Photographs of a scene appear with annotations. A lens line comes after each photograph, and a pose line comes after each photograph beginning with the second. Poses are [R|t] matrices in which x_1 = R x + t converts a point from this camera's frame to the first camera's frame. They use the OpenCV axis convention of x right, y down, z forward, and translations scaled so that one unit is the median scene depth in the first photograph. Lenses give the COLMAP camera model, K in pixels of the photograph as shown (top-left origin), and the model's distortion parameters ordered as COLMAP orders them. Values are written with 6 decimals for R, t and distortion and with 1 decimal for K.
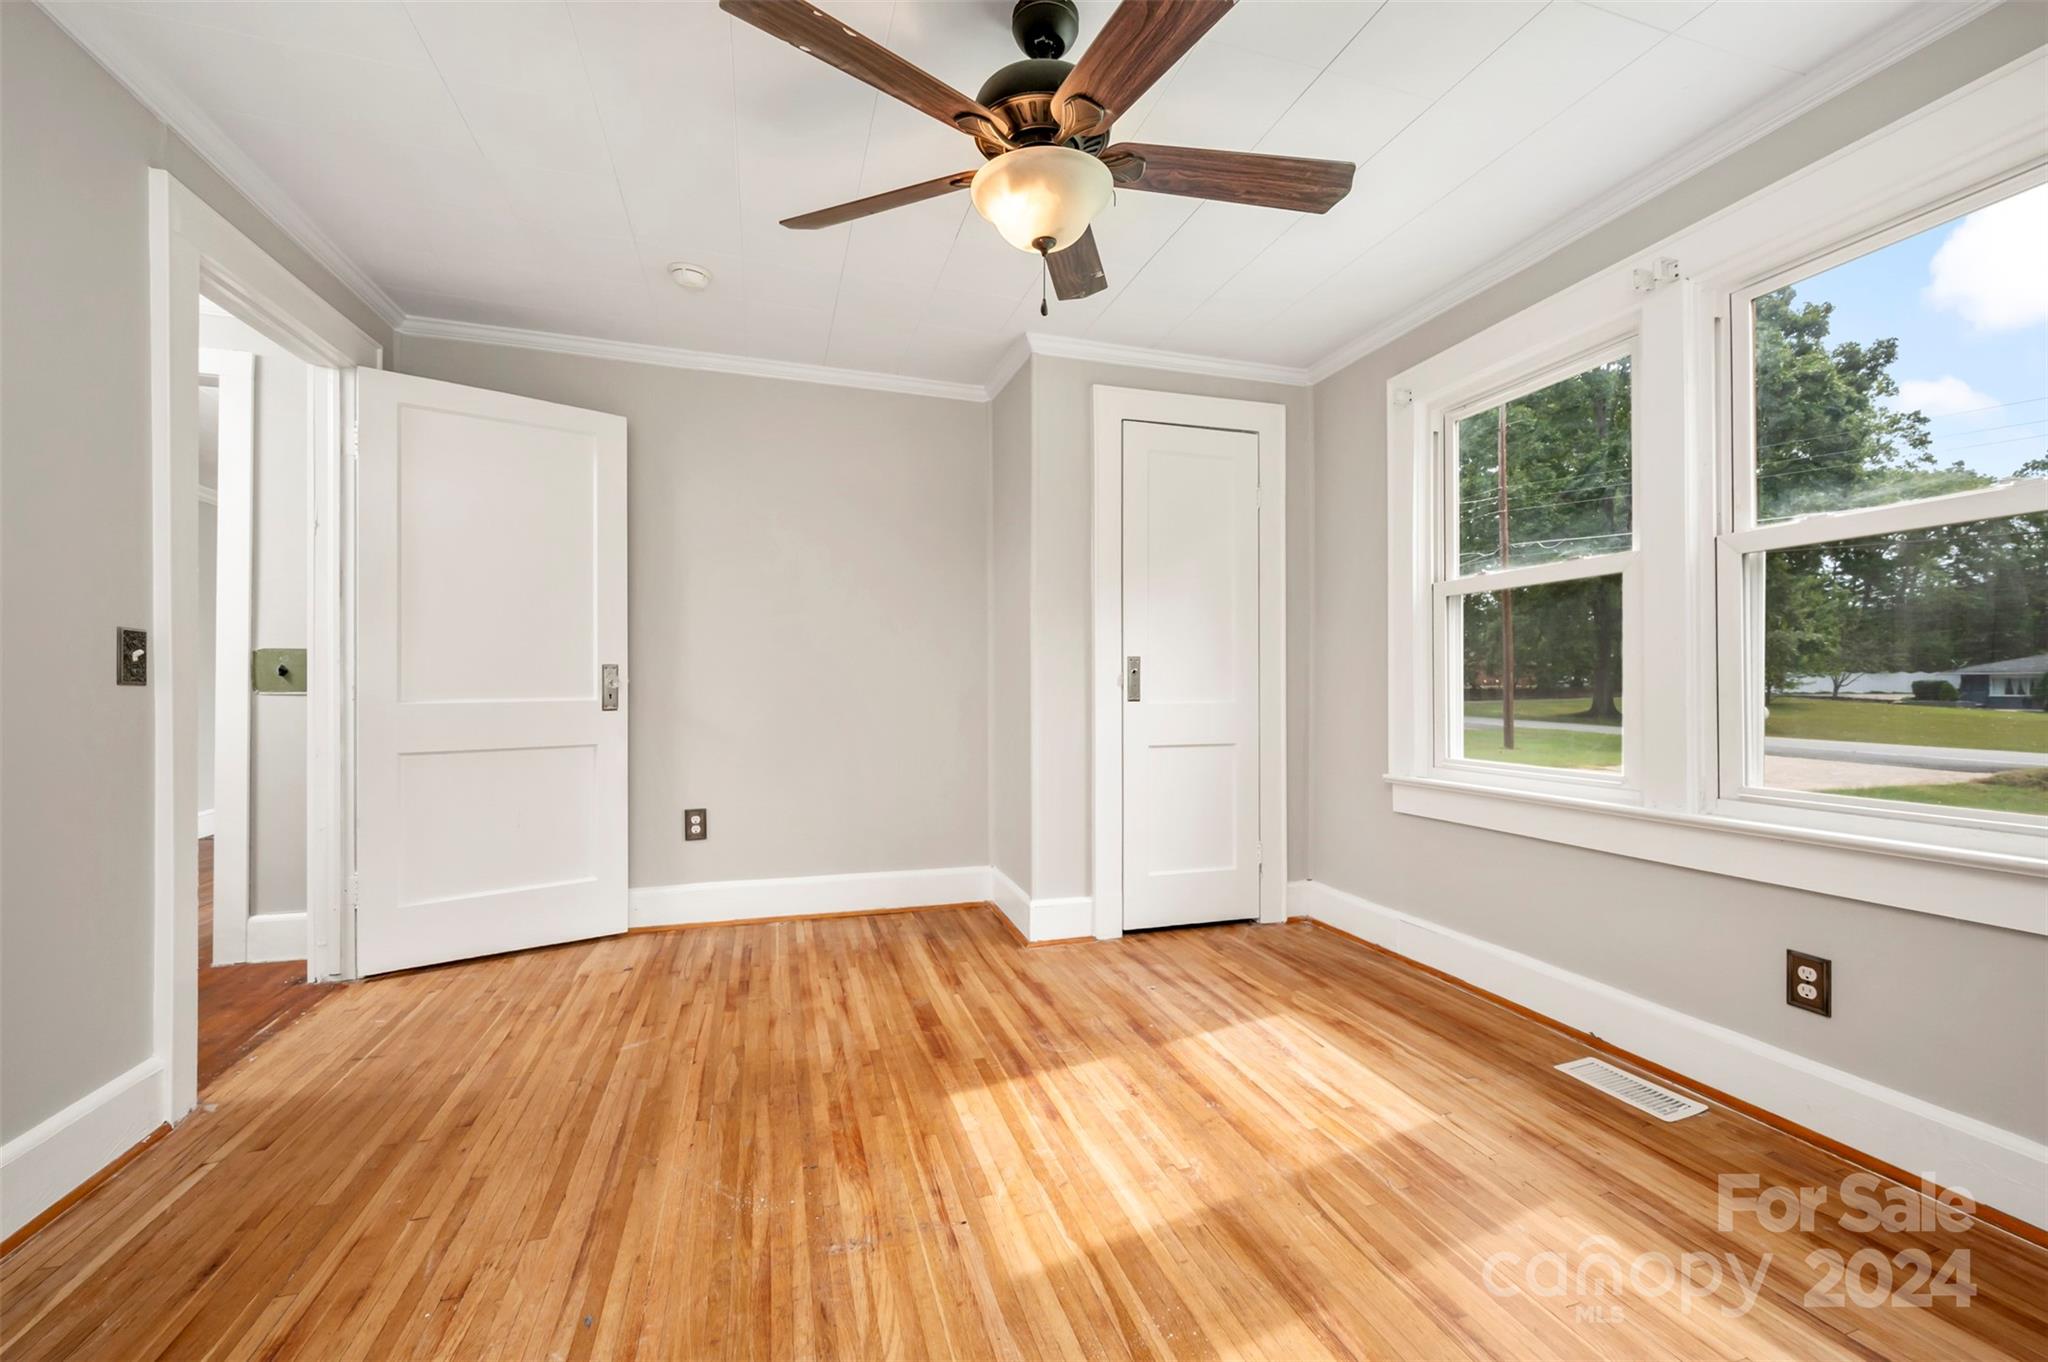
lens RADIAL K [[817.4, 0, 1028.5], [0, 817.4, 687.3], [0, 0, 1]] dist [-0.000340, 0.000043]
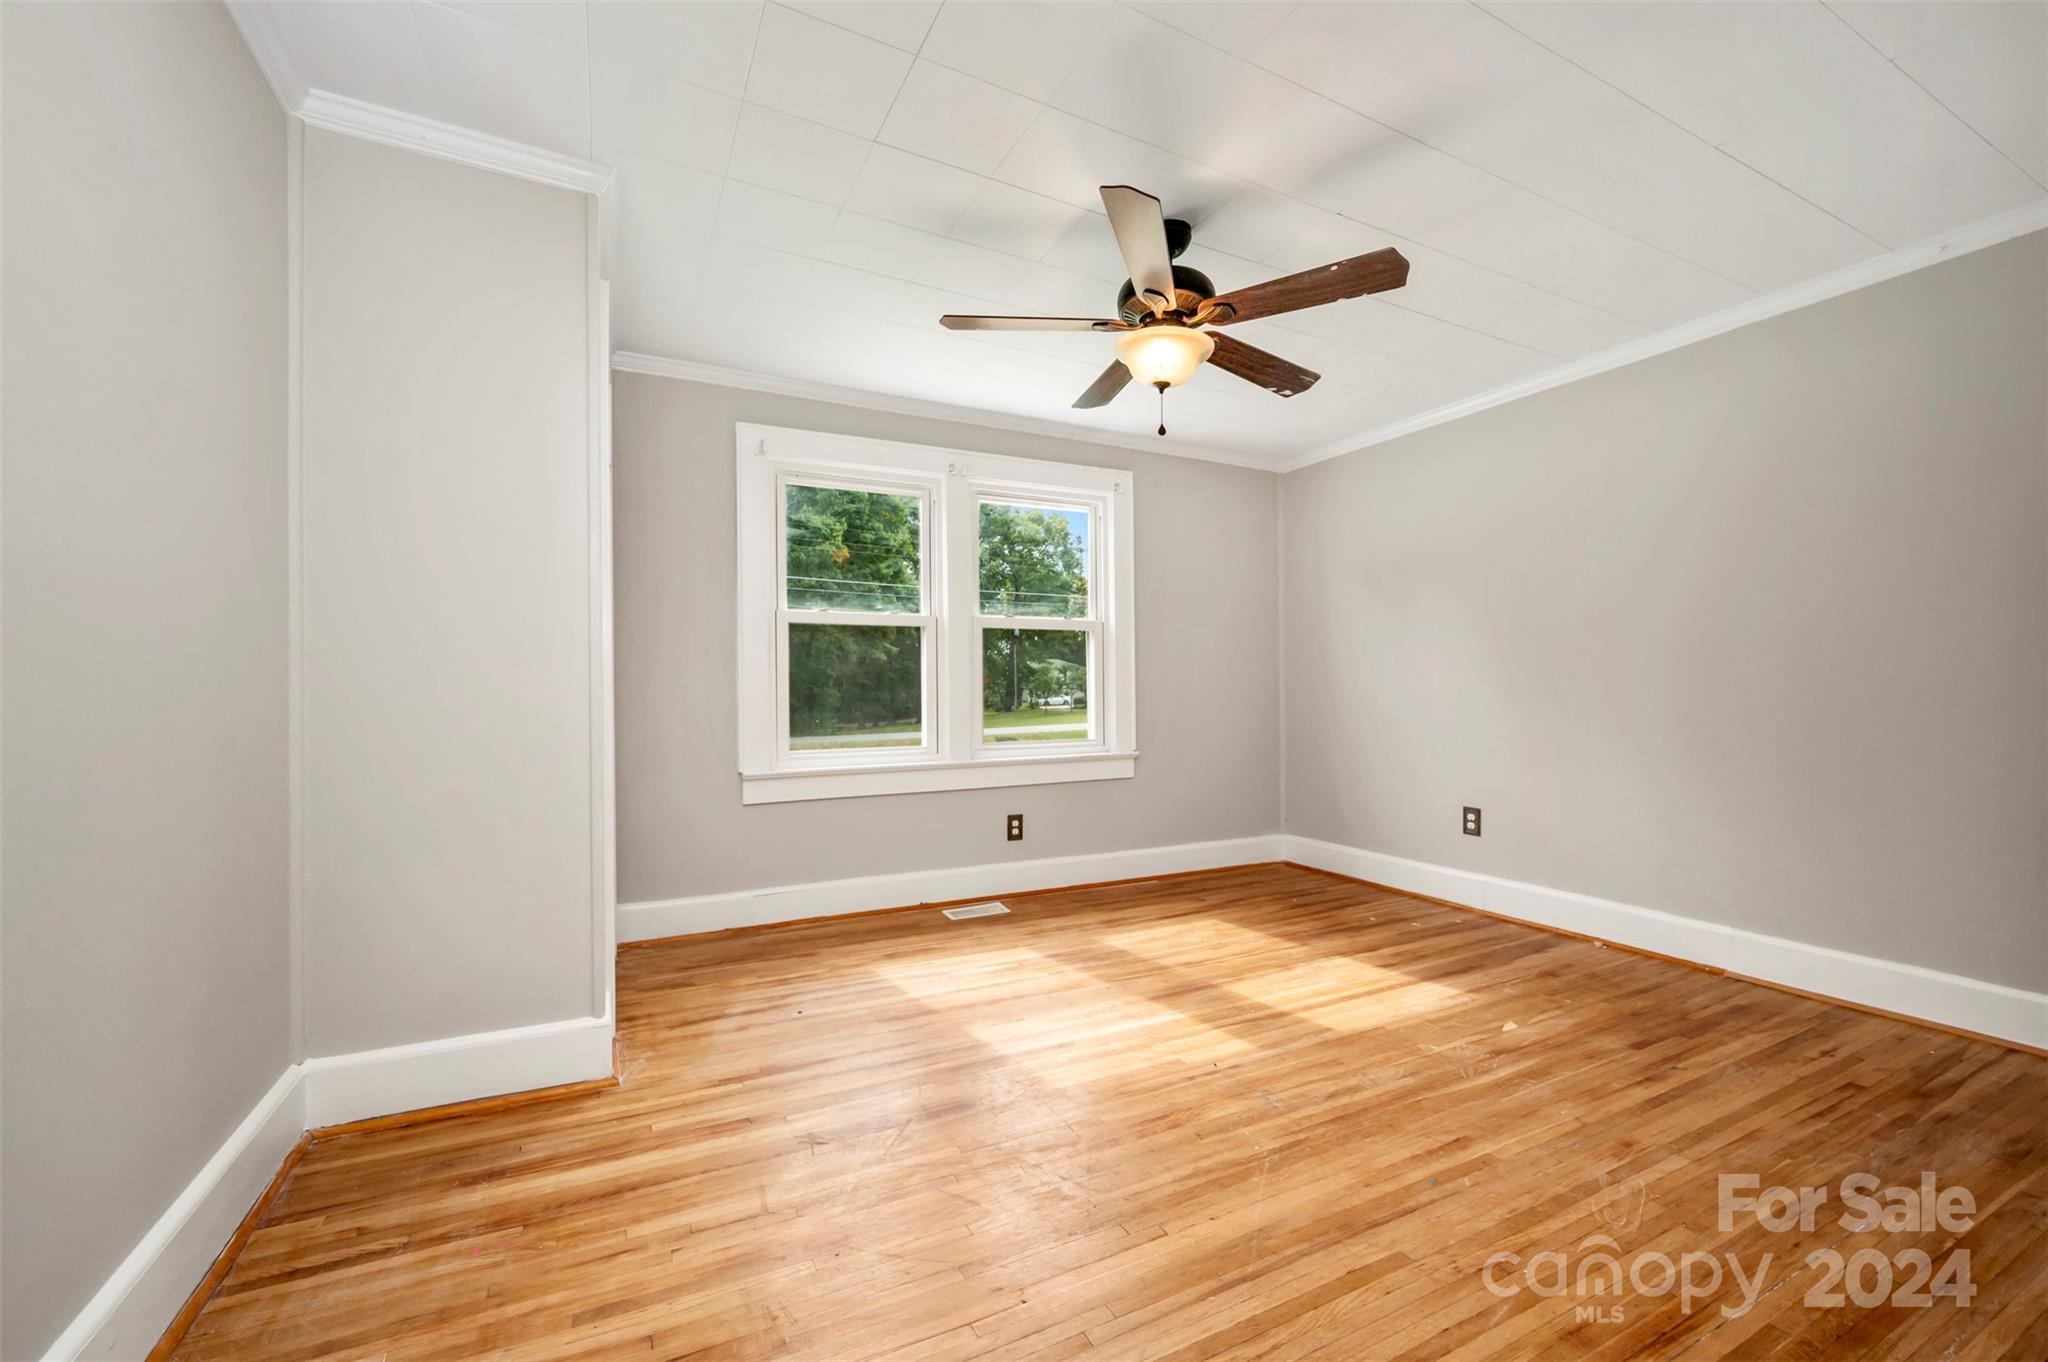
lens RADIAL K [[817.4, 0, 1025.4], [0, 817.4, 685.6], [0, 0, 1]] dist [-0.000340, 0.000043]
pose [[-0.155751, 0.005089, 0.987783, -0.990847], [0.003364, 0.999984, -0.004621, -0.008859], [-0.987791, 0.002603, -0.155766, 1.055580]]
